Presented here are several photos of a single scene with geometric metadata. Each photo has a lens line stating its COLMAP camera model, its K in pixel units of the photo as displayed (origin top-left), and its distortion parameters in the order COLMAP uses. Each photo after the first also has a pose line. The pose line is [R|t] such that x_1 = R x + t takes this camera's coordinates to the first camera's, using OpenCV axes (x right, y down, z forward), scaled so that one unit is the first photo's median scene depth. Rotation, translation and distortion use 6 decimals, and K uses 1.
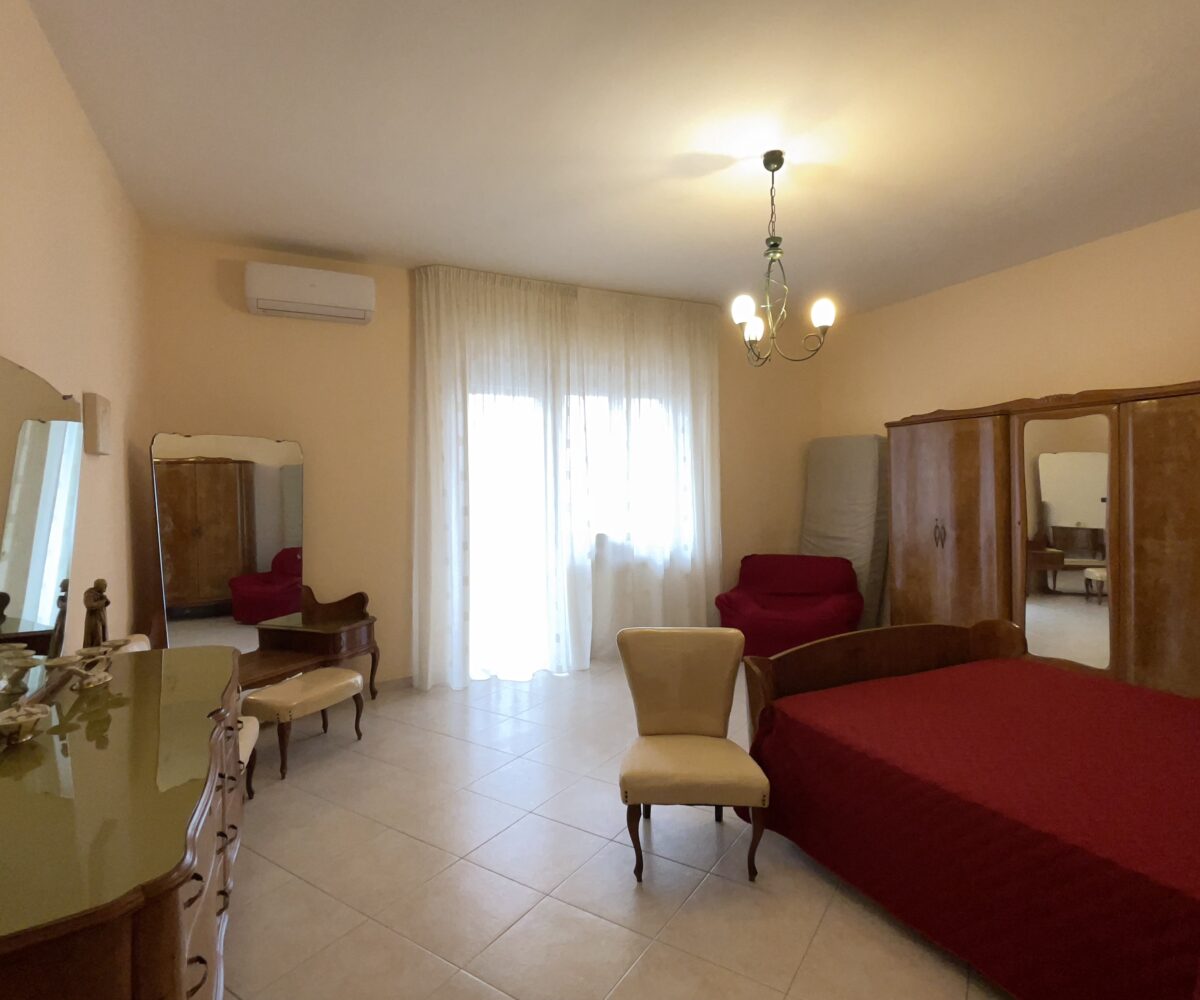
lens RADIAL K [[644.8, 0, 598.4], [0, 644.8, 495.5], [0, 0, 1]] dist [0.027243, -0.023570]
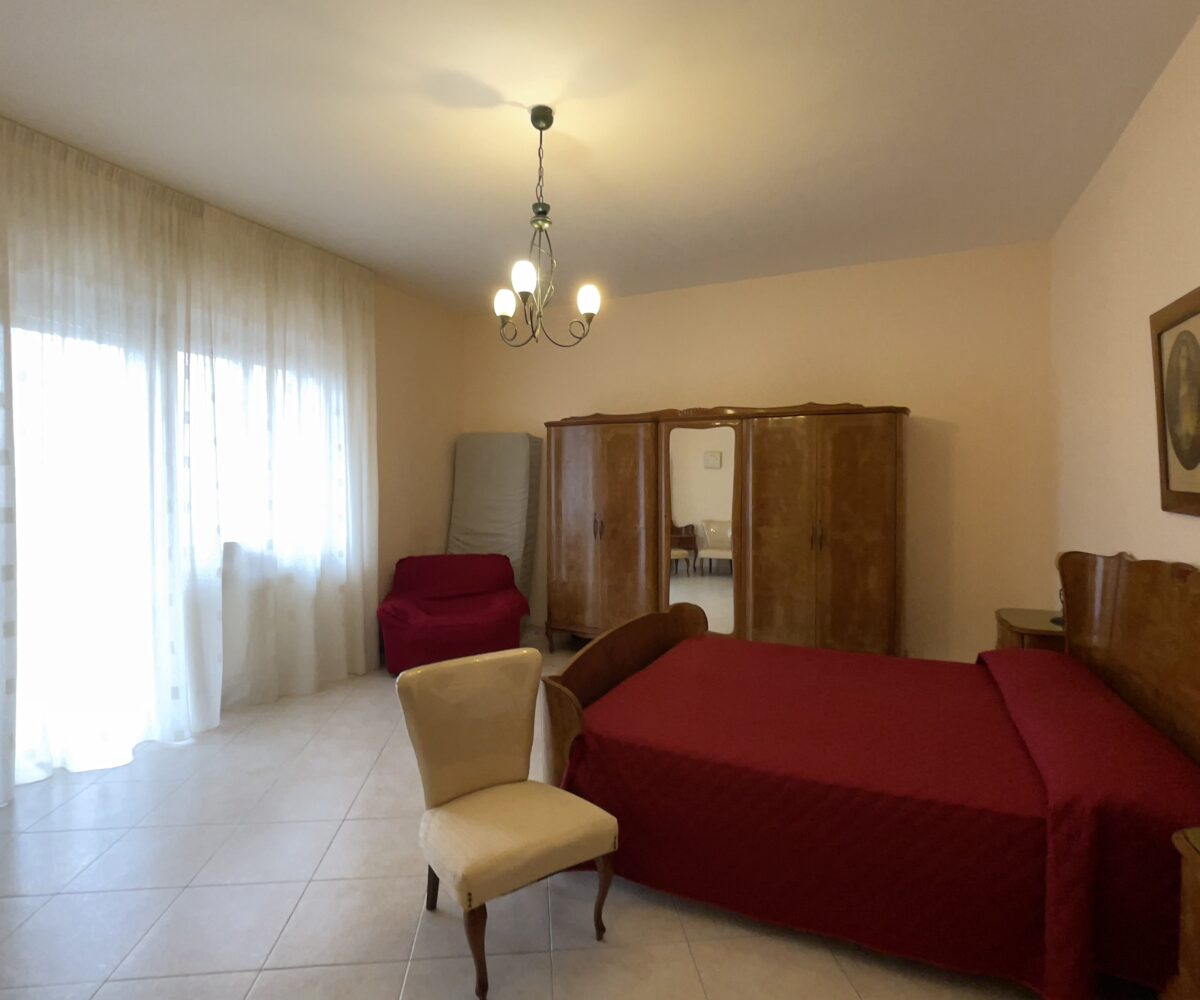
lens RADIAL K [[644.8, 0, 598.4], [0, 644.8, 495.5], [0, 0, 1]] dist [0.027243, -0.023570]
pose [[0.781628, 0.000021, 0.623745, -0.152815], [-0.004346, 0.999976, 0.005412, -0.000491], [-0.623730, -0.006941, 0.781609, 0.167771]]
